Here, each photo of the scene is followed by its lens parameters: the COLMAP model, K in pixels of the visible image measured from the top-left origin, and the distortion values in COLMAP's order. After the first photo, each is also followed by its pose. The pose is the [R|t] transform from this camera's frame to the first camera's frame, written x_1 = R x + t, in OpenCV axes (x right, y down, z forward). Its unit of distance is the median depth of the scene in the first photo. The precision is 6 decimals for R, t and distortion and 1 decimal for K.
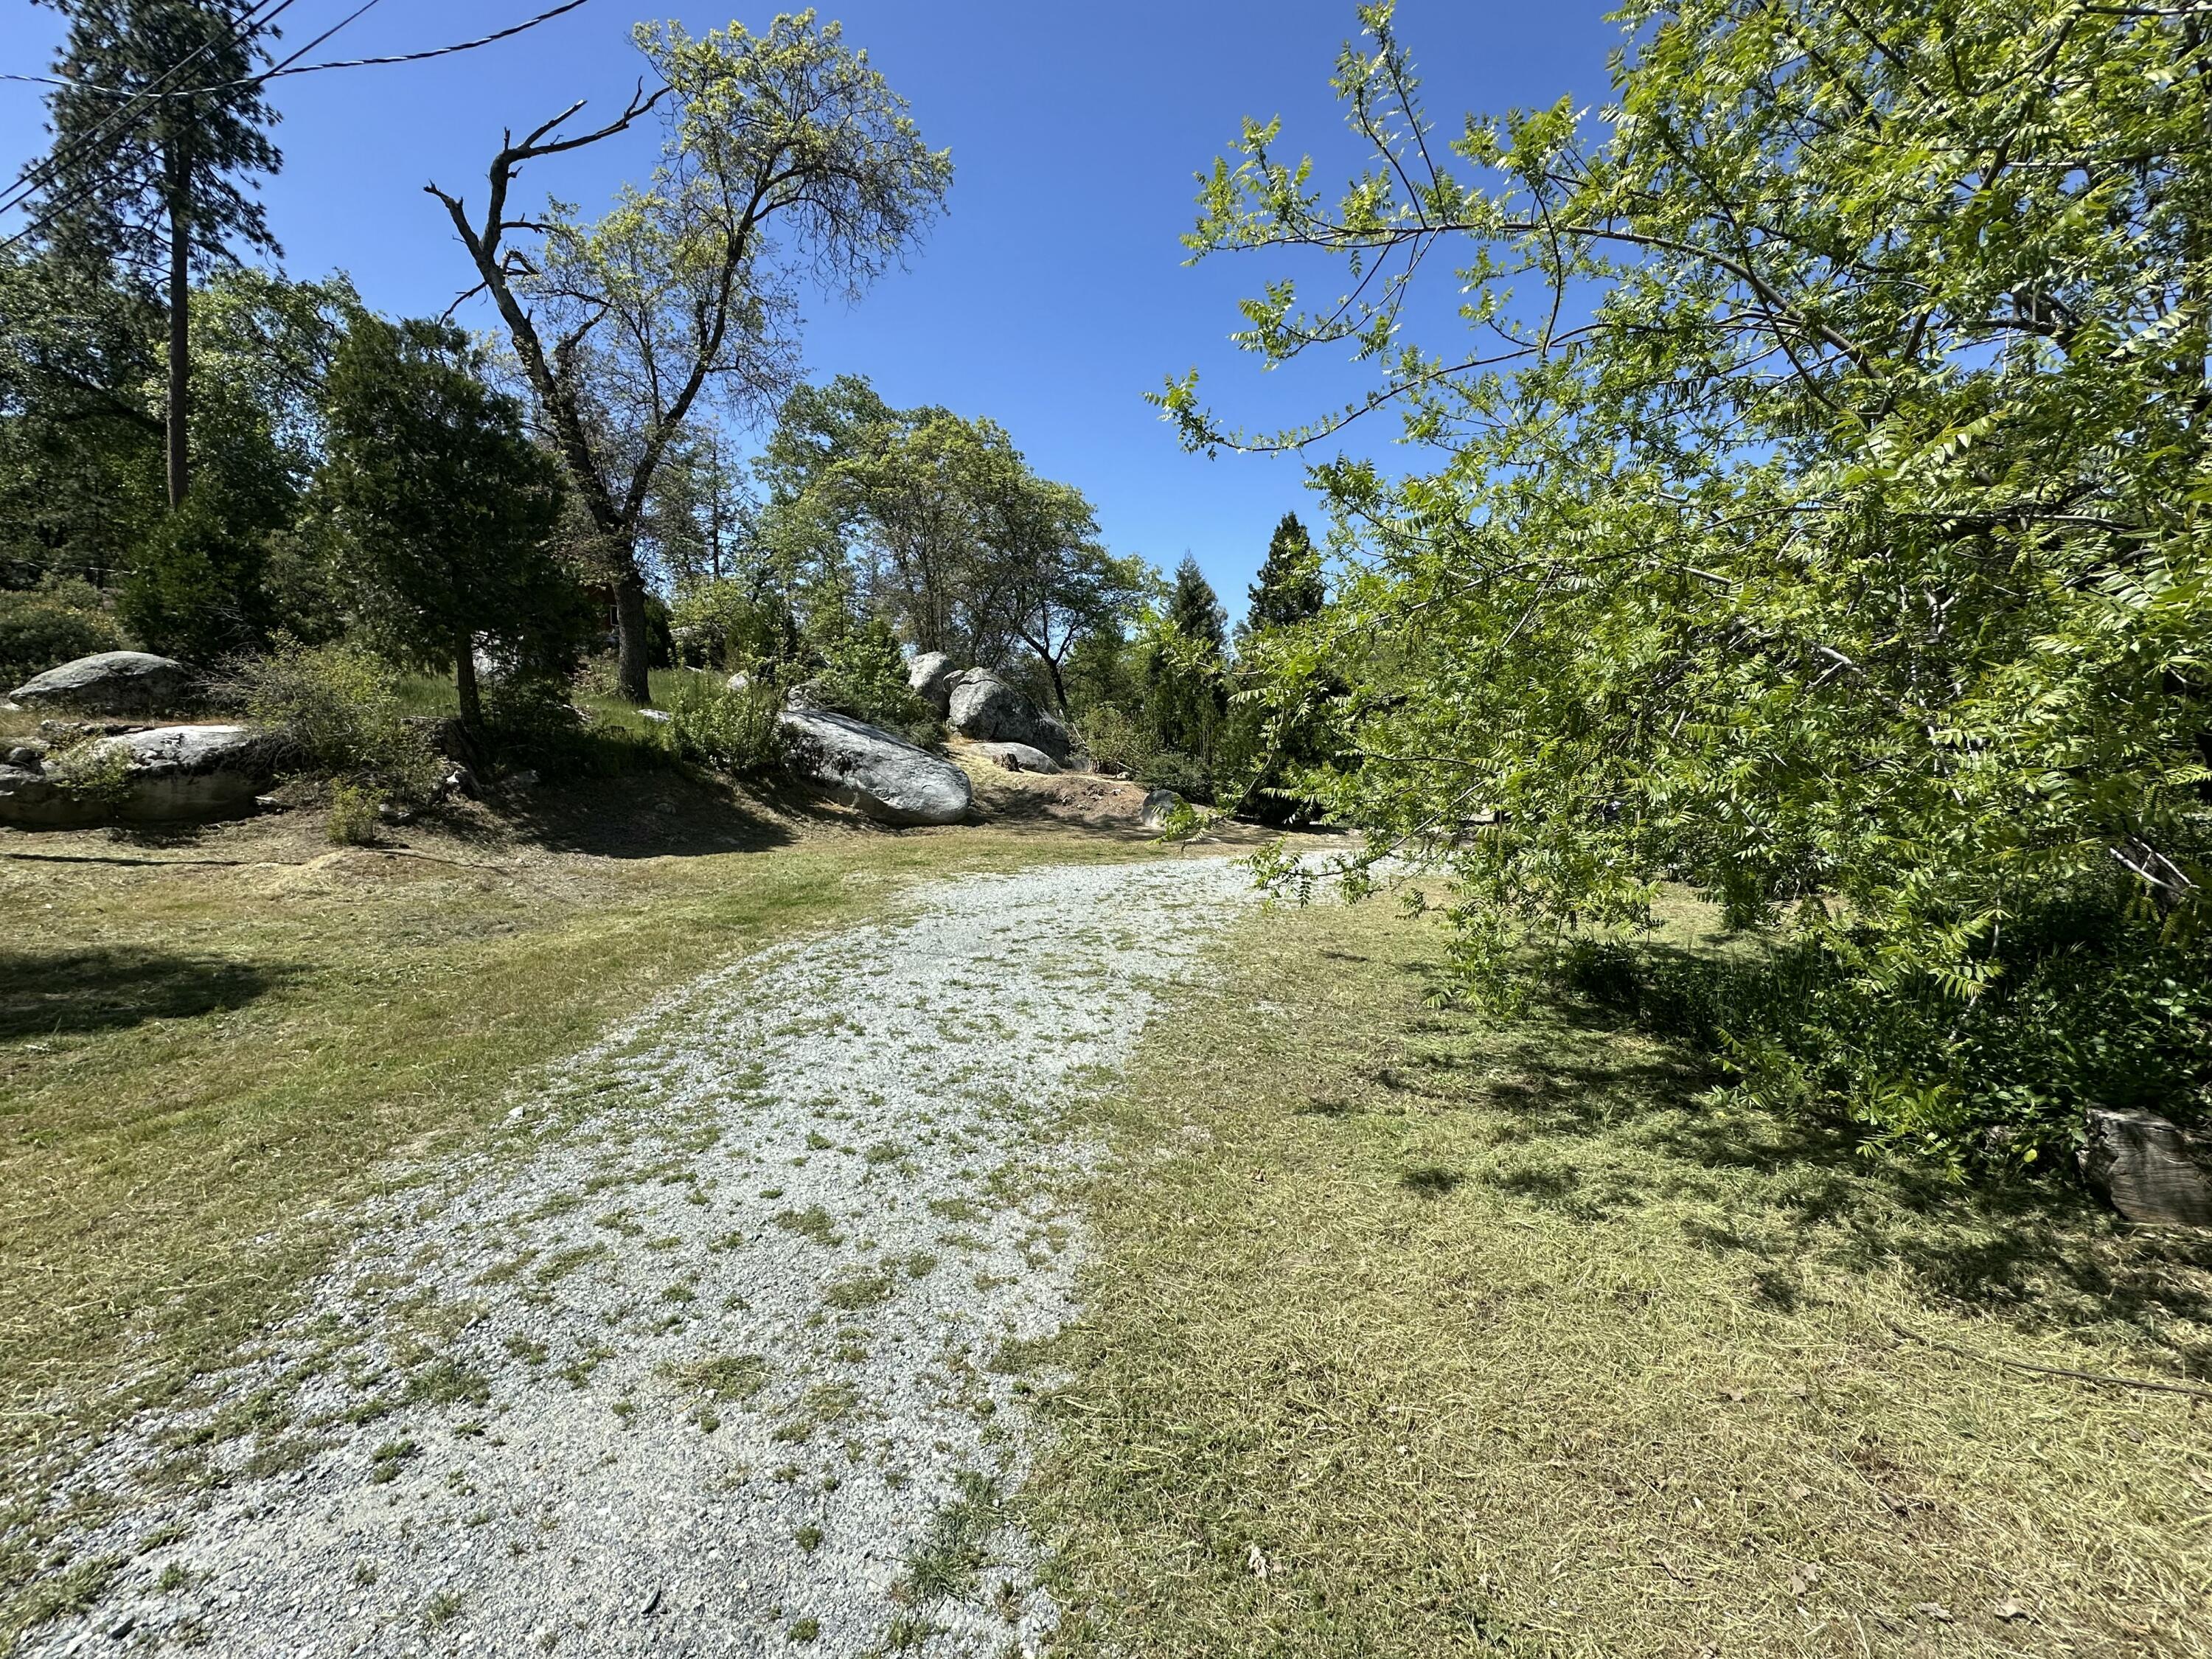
lens RADIAL K [[881.4, 0, 1103.8], [0, 881.4, 827.8], [0, 0, 1]] dist [-0.000681, 0.000081]
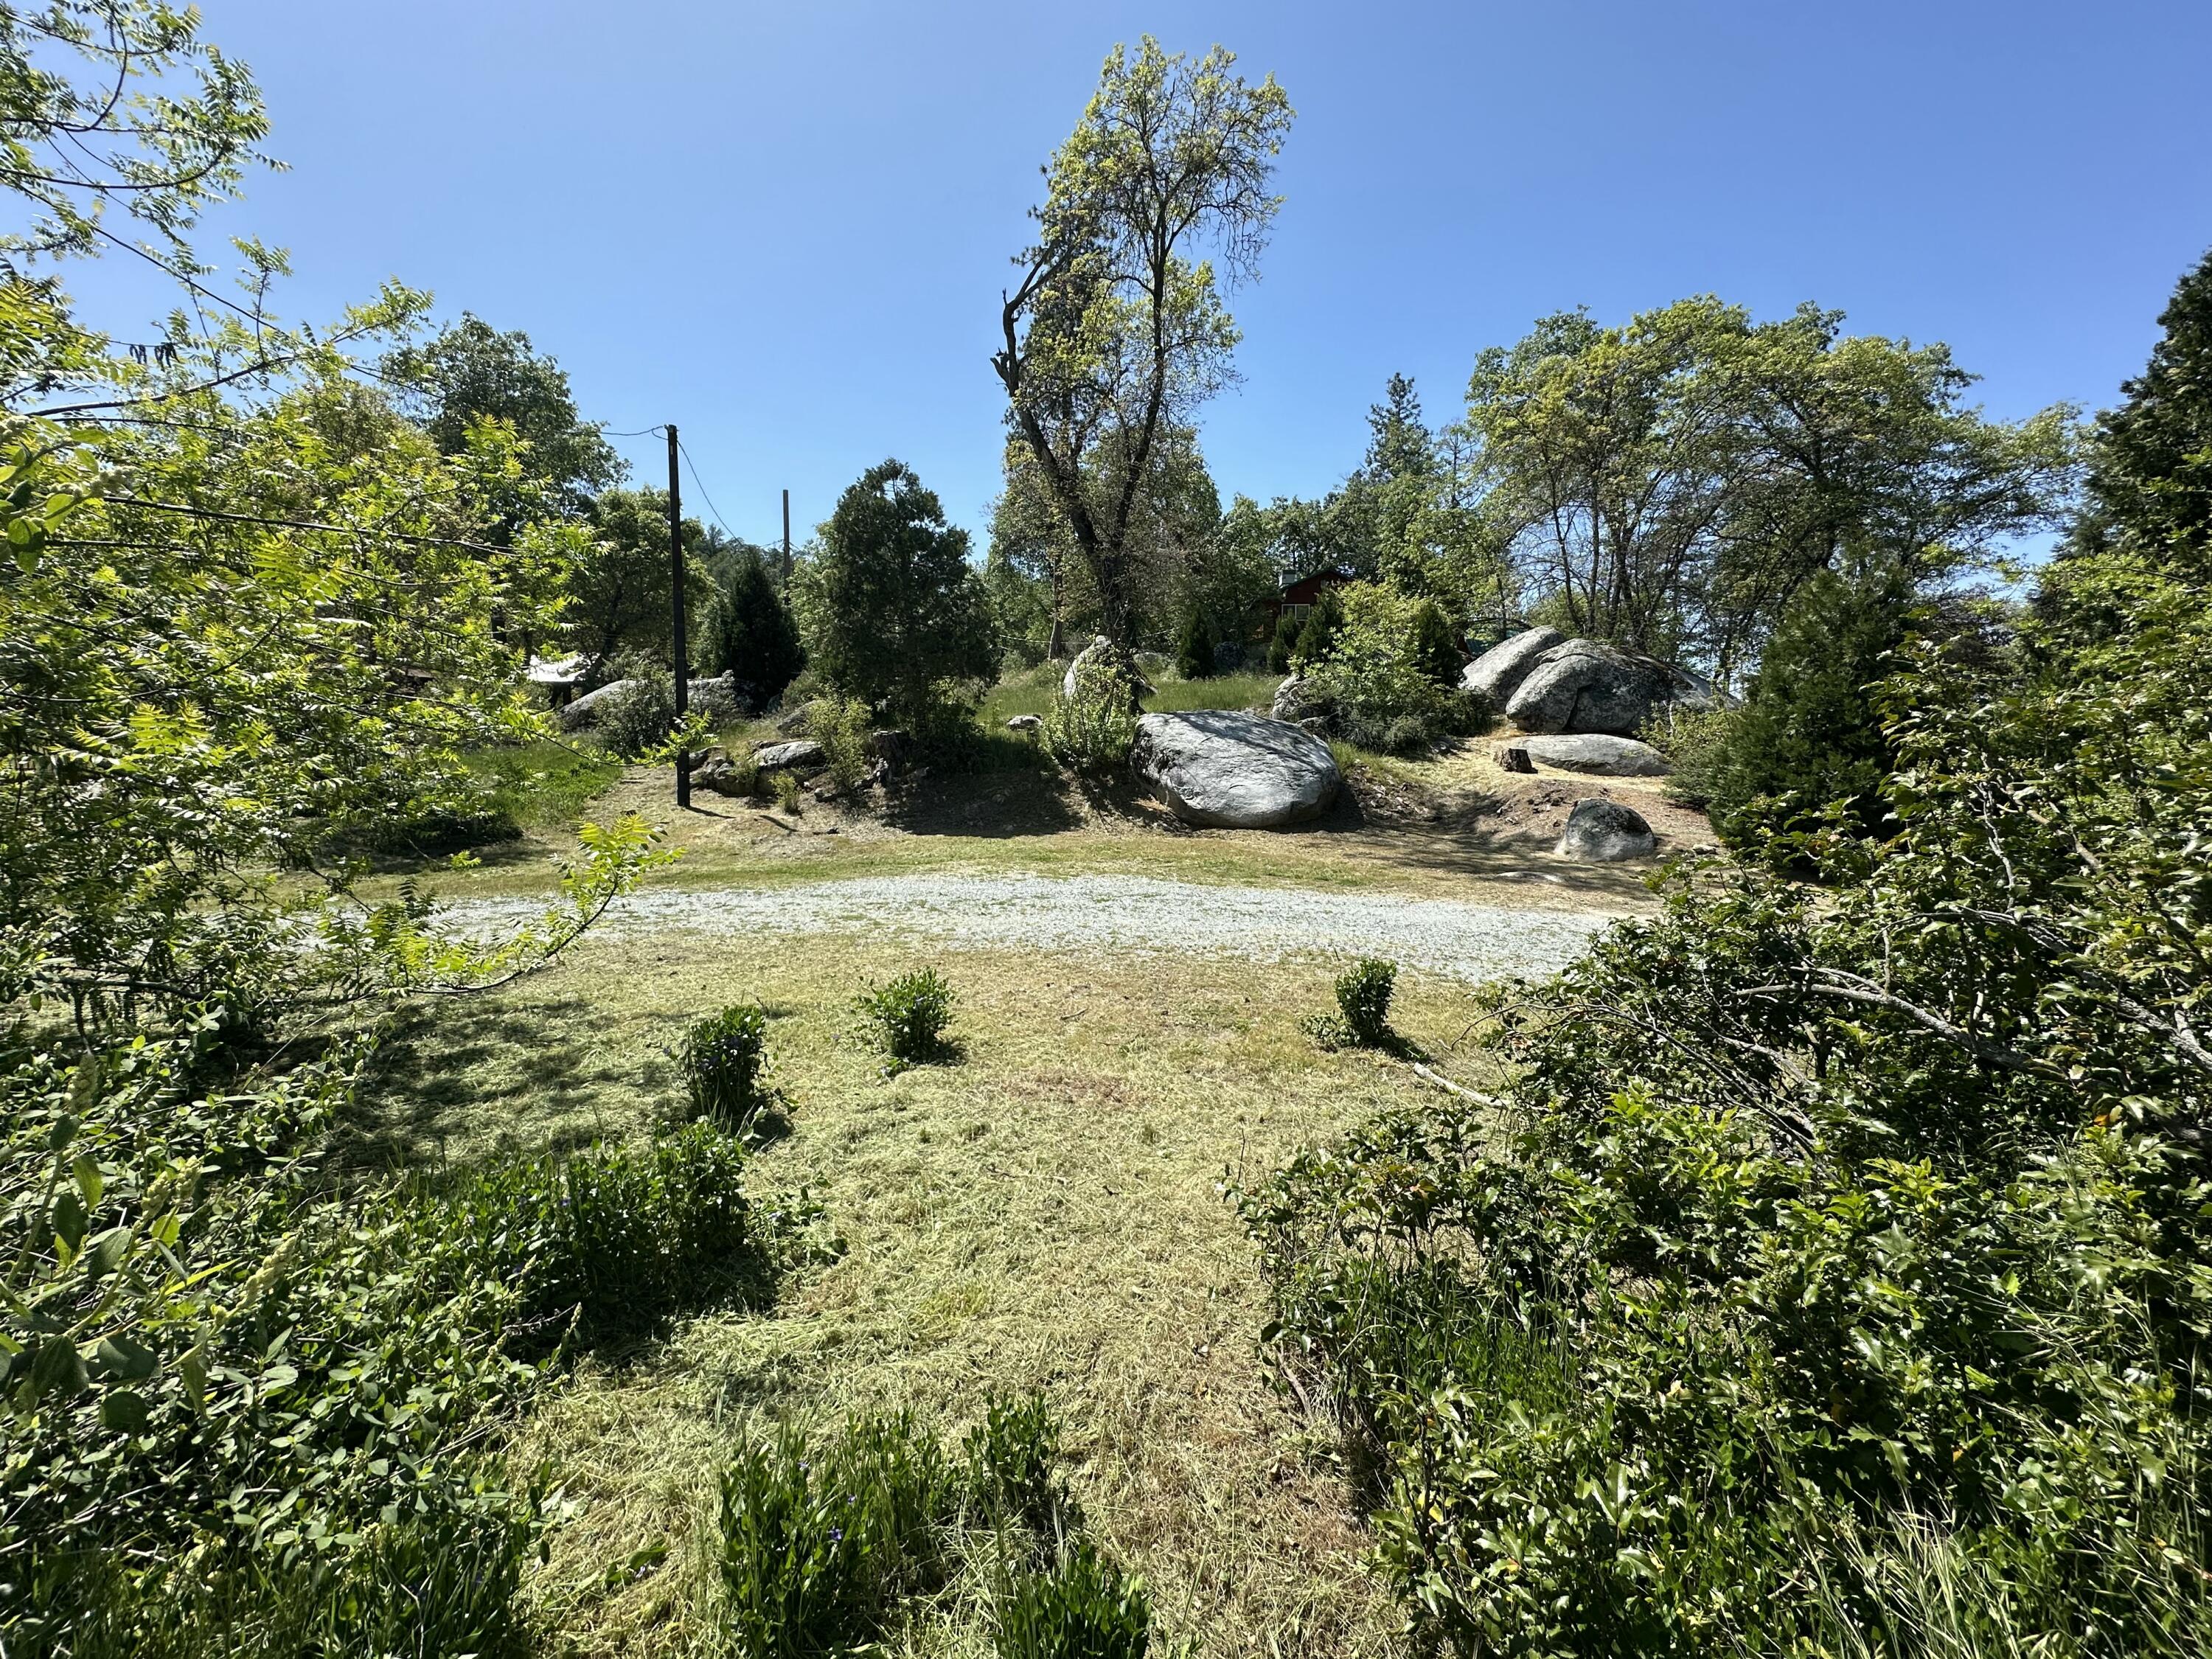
lens RADIAL K [[881.4, 0, 1103.8], [0, 881.4, 827.8], [0, 0, 1]] dist [-0.000681, 0.000081]
pose [[0.521368, 0.058883, -0.851298, 0.934813], [-0.060750, 0.997646, 0.031800, -0.044035], [0.851167, 0.035137, 0.523718, 0.718092]]
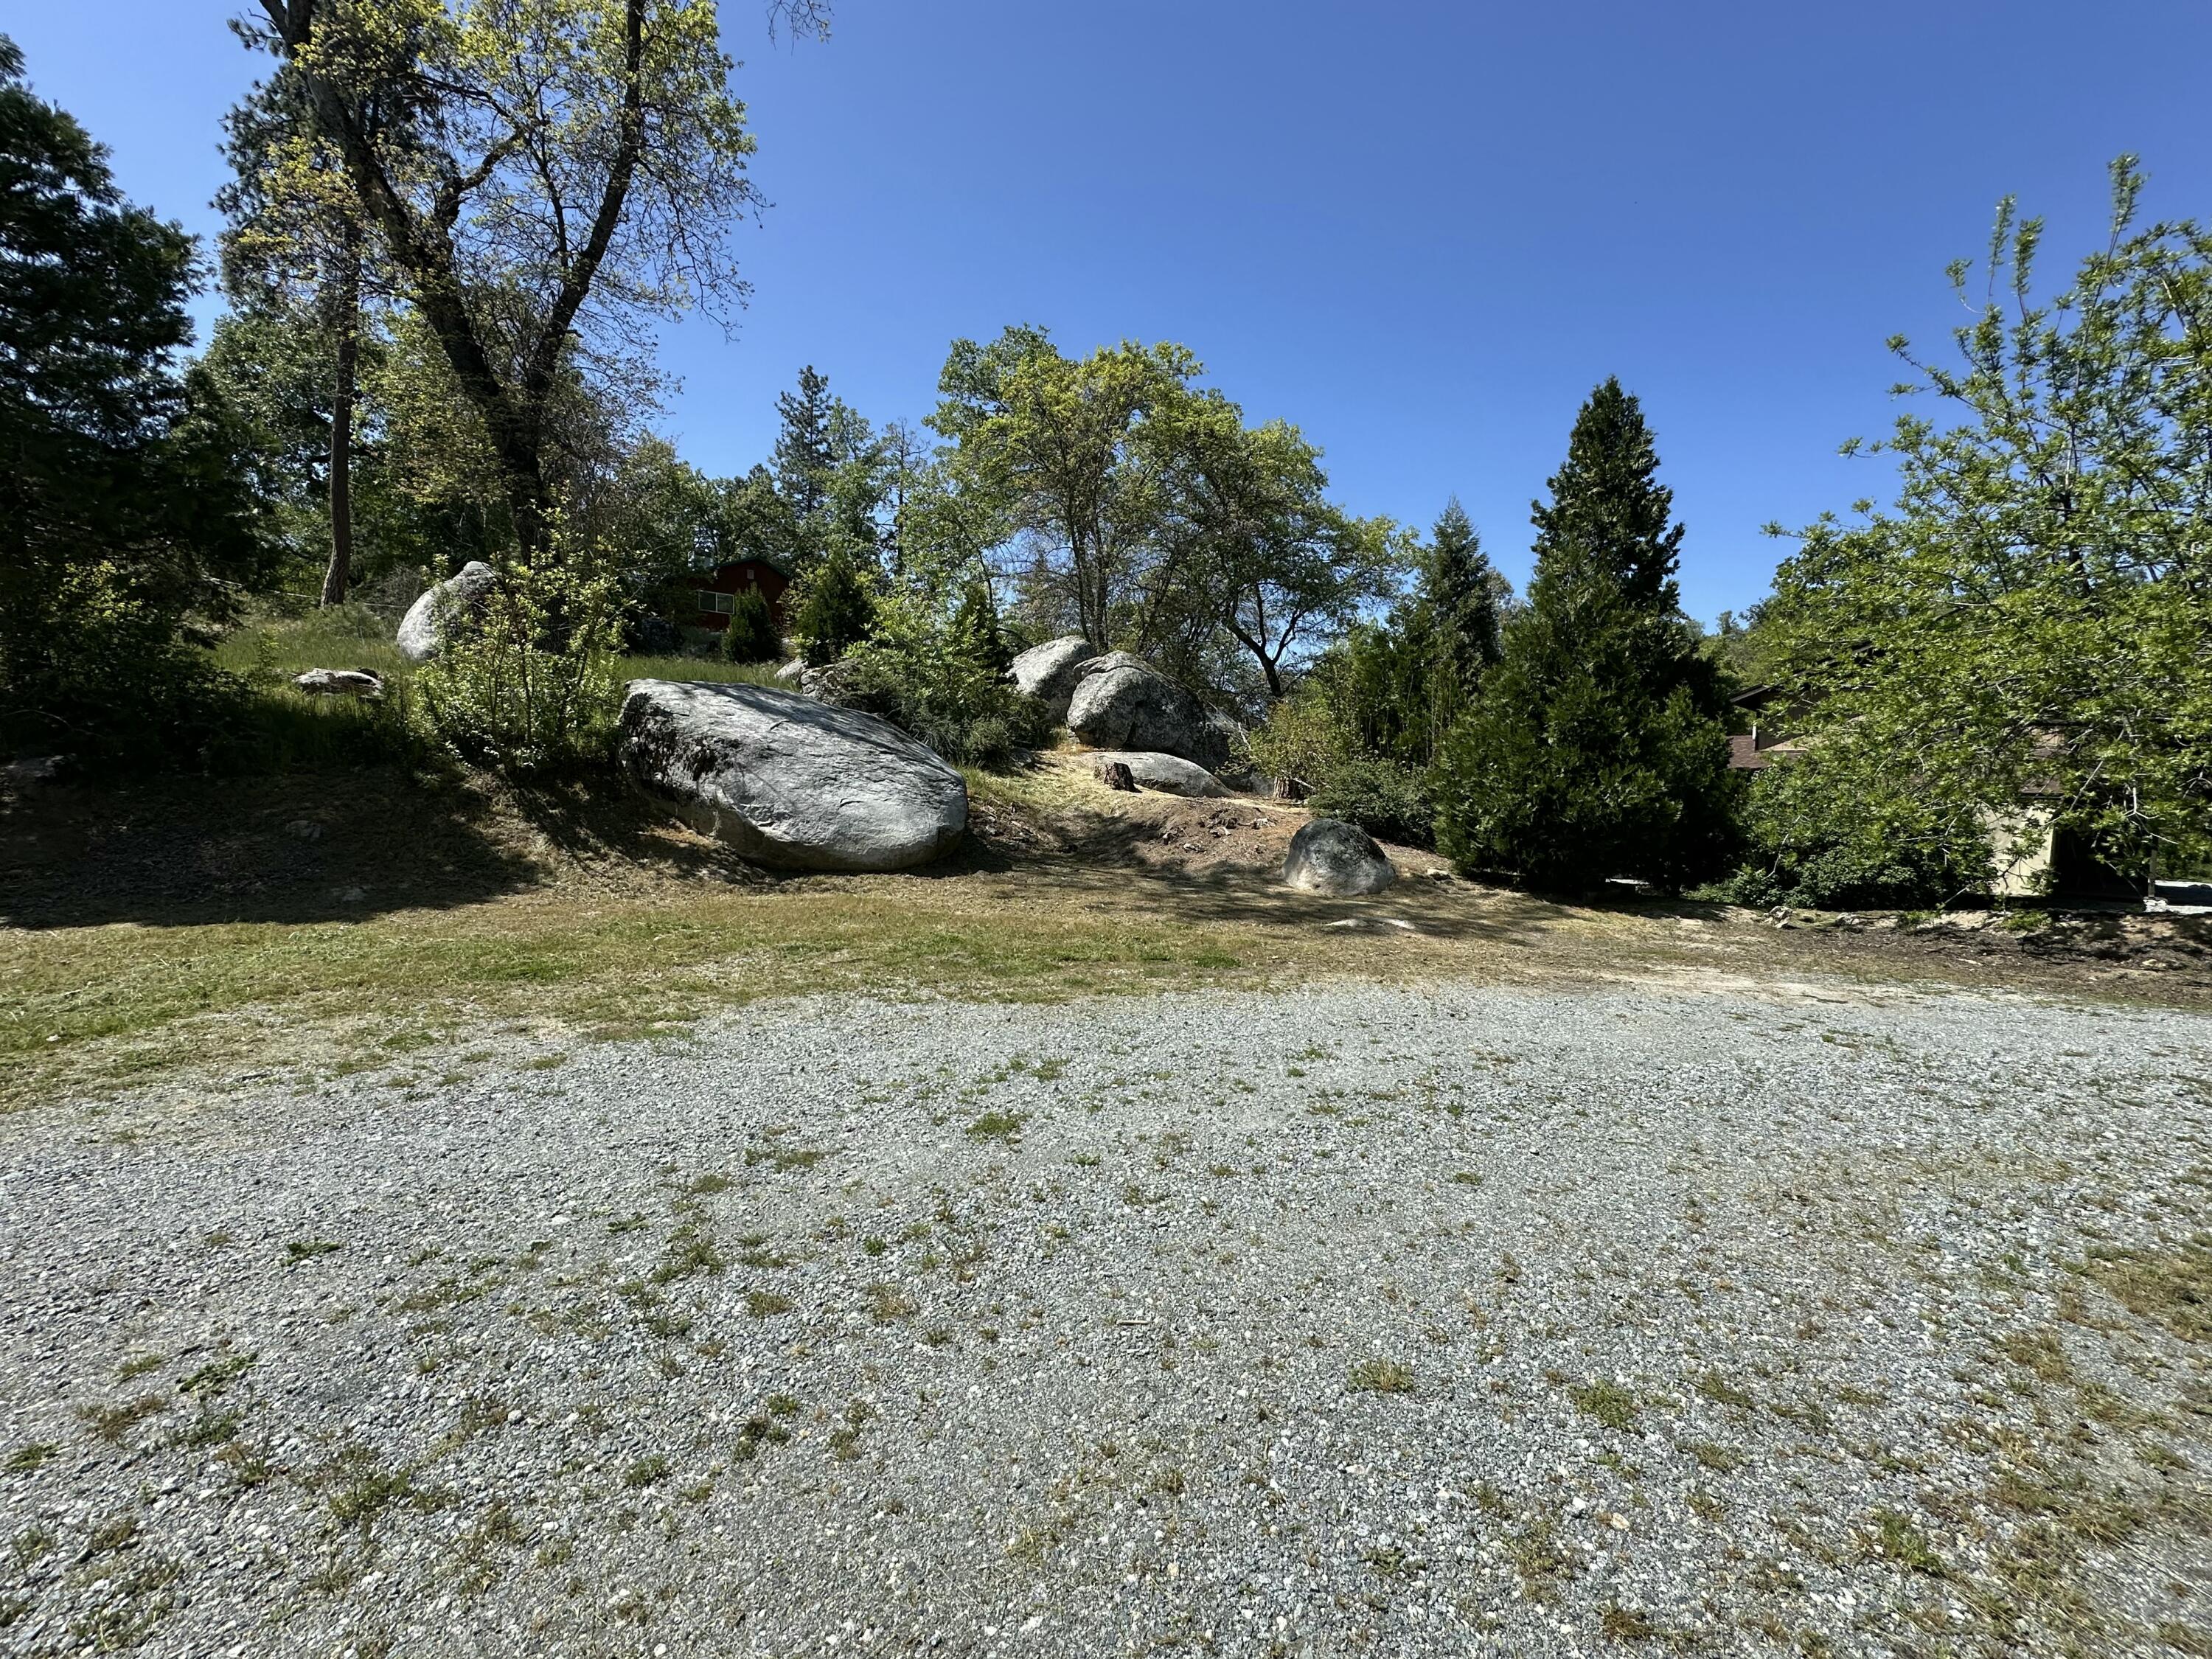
lens RADIAL K [[881.4, 0, 1103.8], [0, 881.4, 827.8], [0, 0, 1]] dist [-0.000681, 0.000081]
pose [[0.948257, 0.018765, -0.316949, 0.232072], [-0.032342, 0.998768, -0.037629, -0.027474], [0.315852, 0.045933, 0.947696, 0.942783]]
